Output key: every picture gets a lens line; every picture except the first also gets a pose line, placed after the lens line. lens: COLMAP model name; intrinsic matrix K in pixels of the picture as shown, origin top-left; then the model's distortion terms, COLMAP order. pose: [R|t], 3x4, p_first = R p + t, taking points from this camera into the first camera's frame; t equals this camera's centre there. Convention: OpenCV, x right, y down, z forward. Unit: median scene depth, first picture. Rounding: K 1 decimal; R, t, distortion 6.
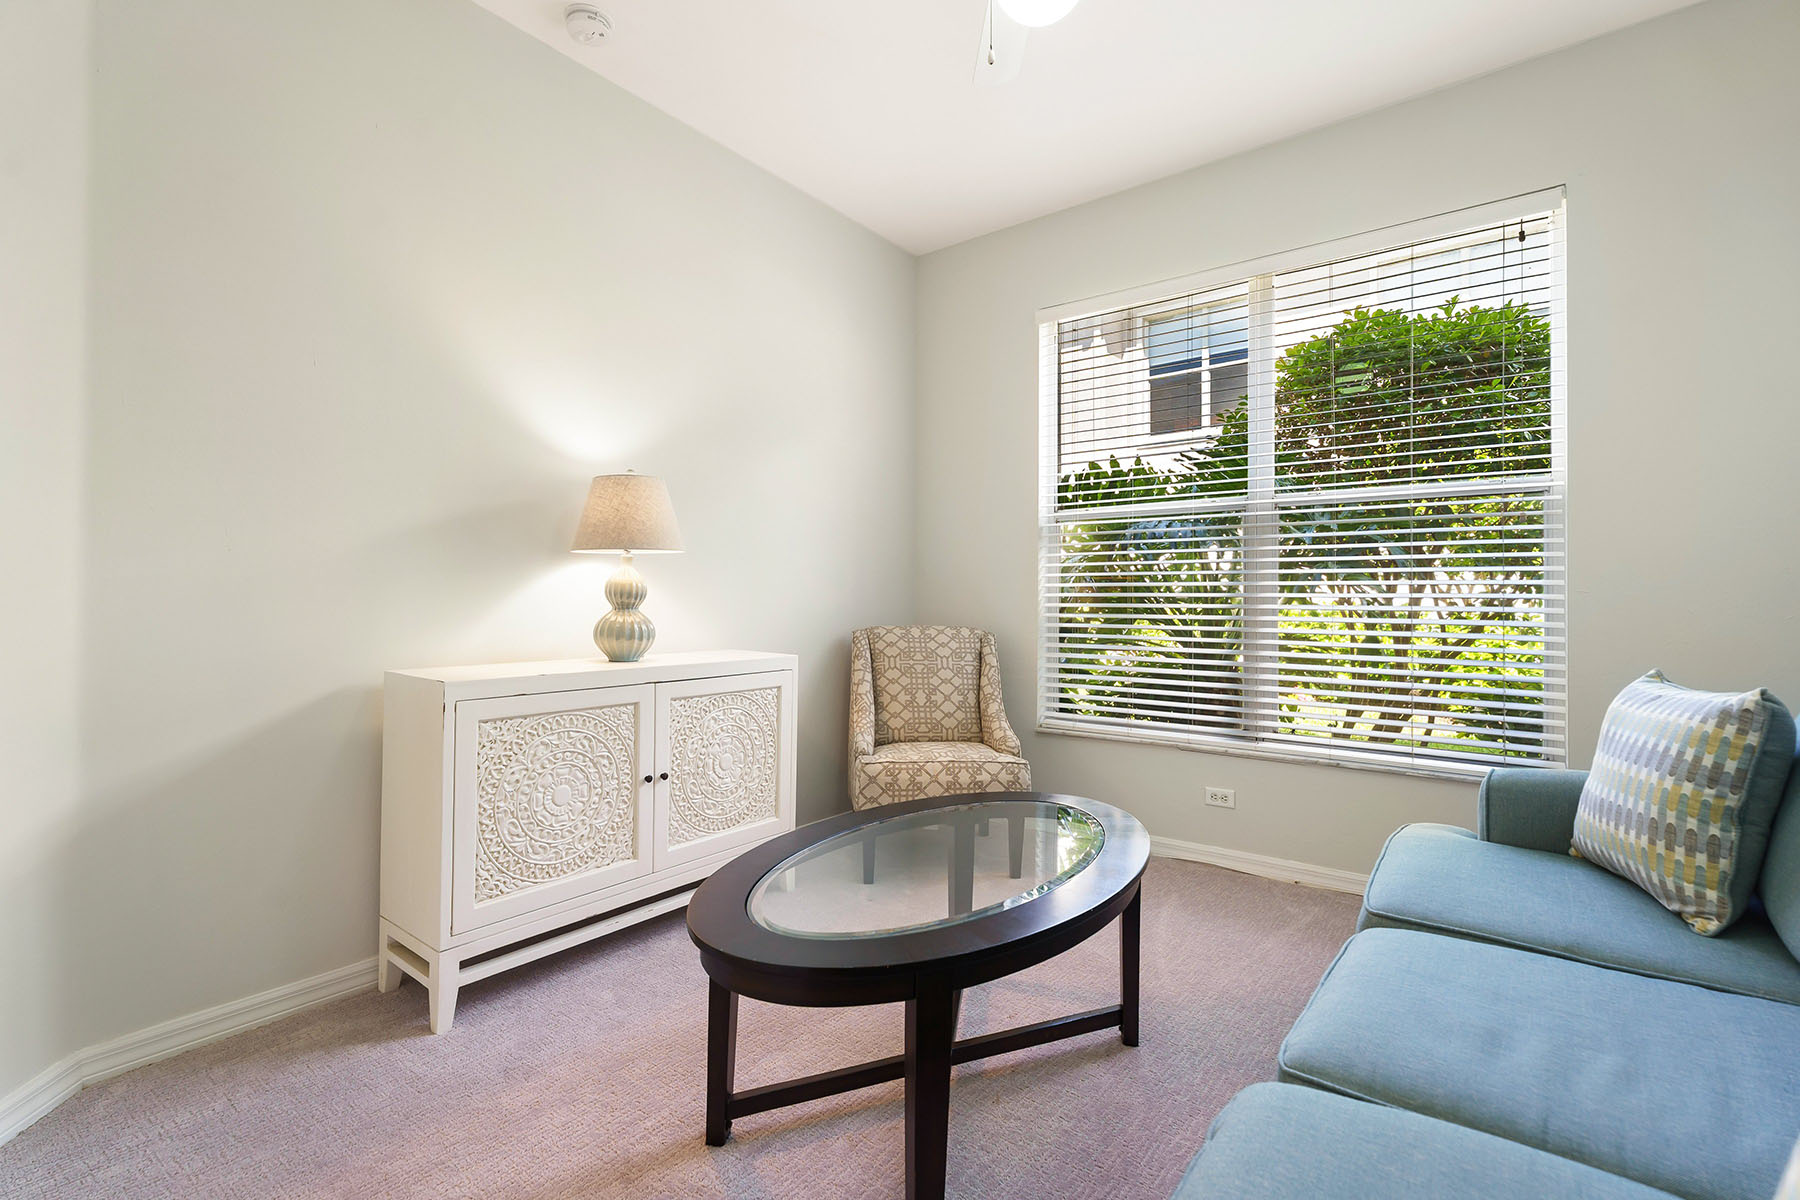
lens RADIAL K [[807.2, 0, 911.2], [0, 807.2, 595.1], [0, 0, 1]] dist [0.004477, 0.001046]
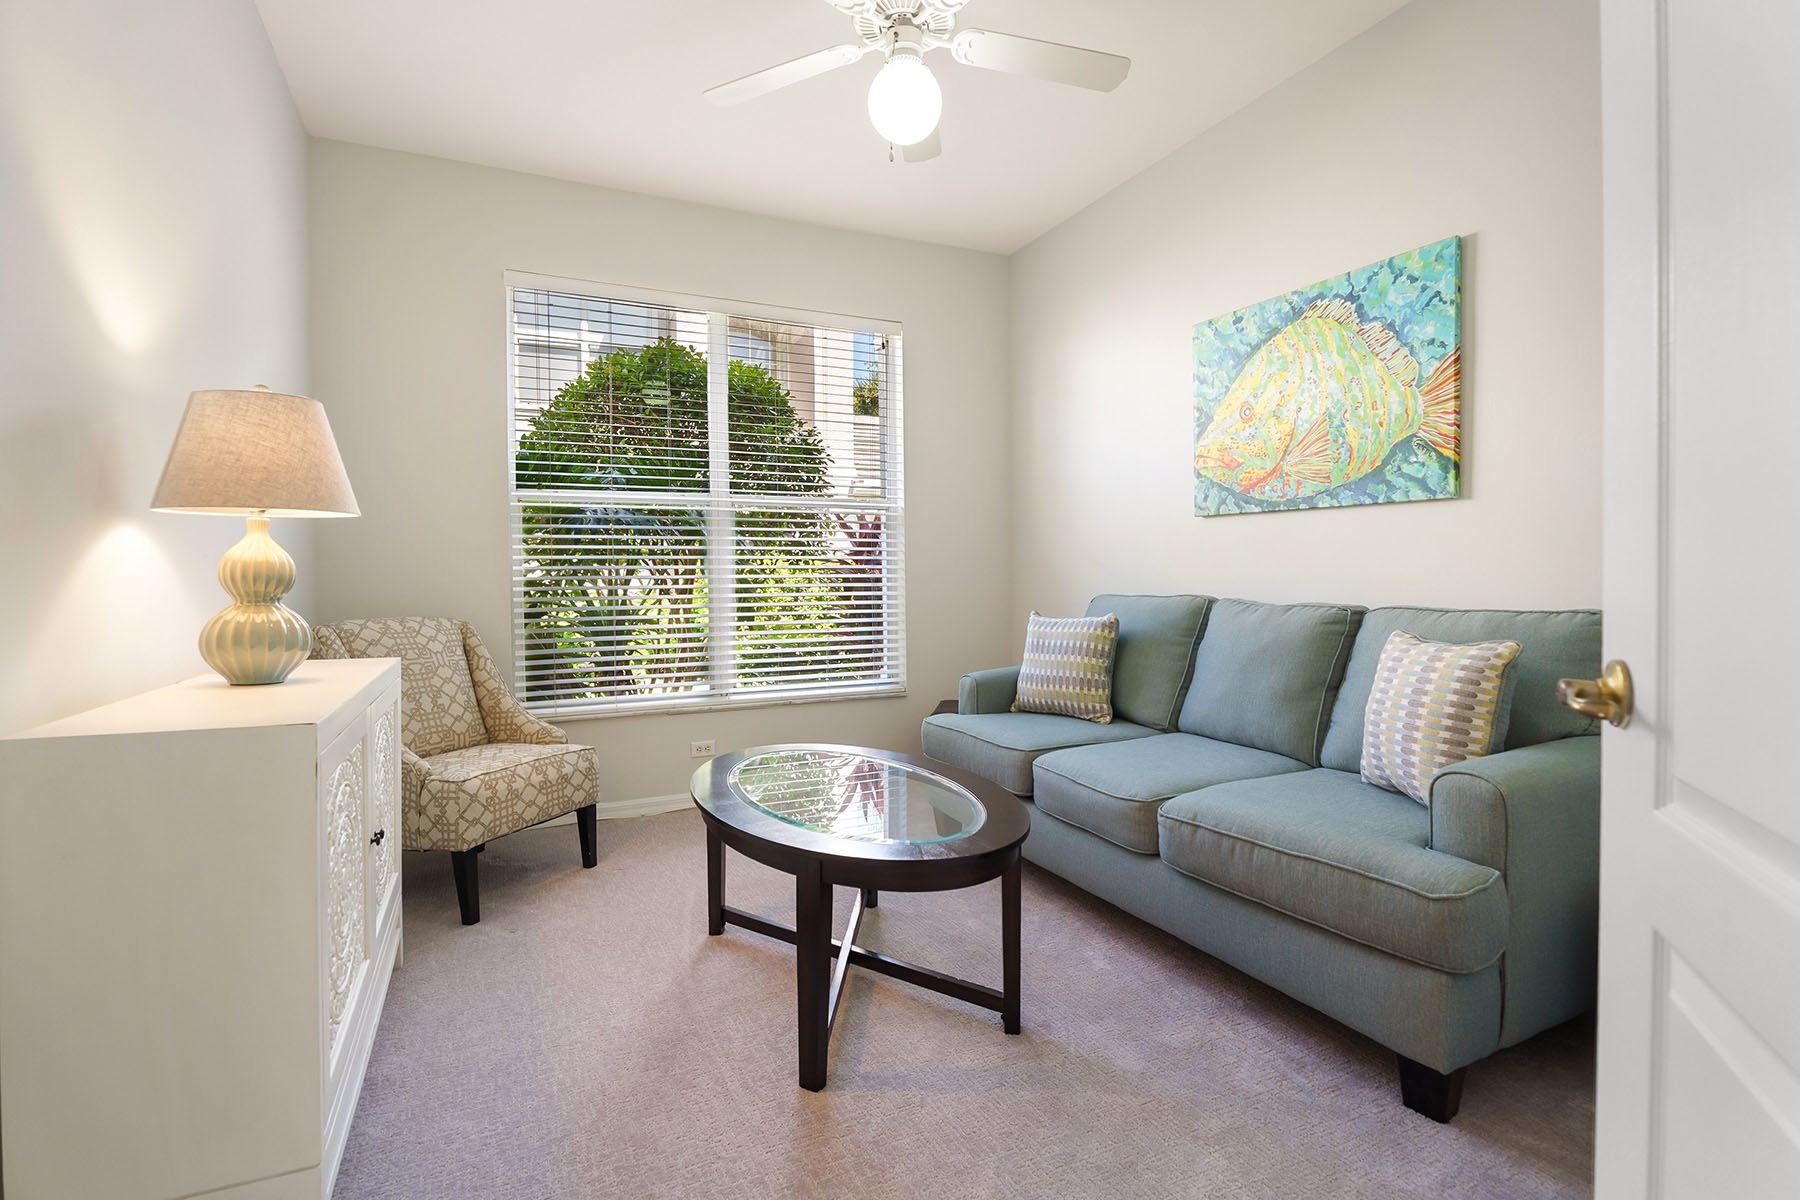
lens RADIAL K [[807.2, 0, 918.0], [0, 807.2, 592.7], [0, 0, 1]] dist [0.004477, 0.001046]
pose [[0.467744, -0.023555, 0.883550, -0.569371], [0.011067, 0.999723, 0.020794, 0.002374], [-0.883795, 0.000052, 0.467875, 0.195090]]
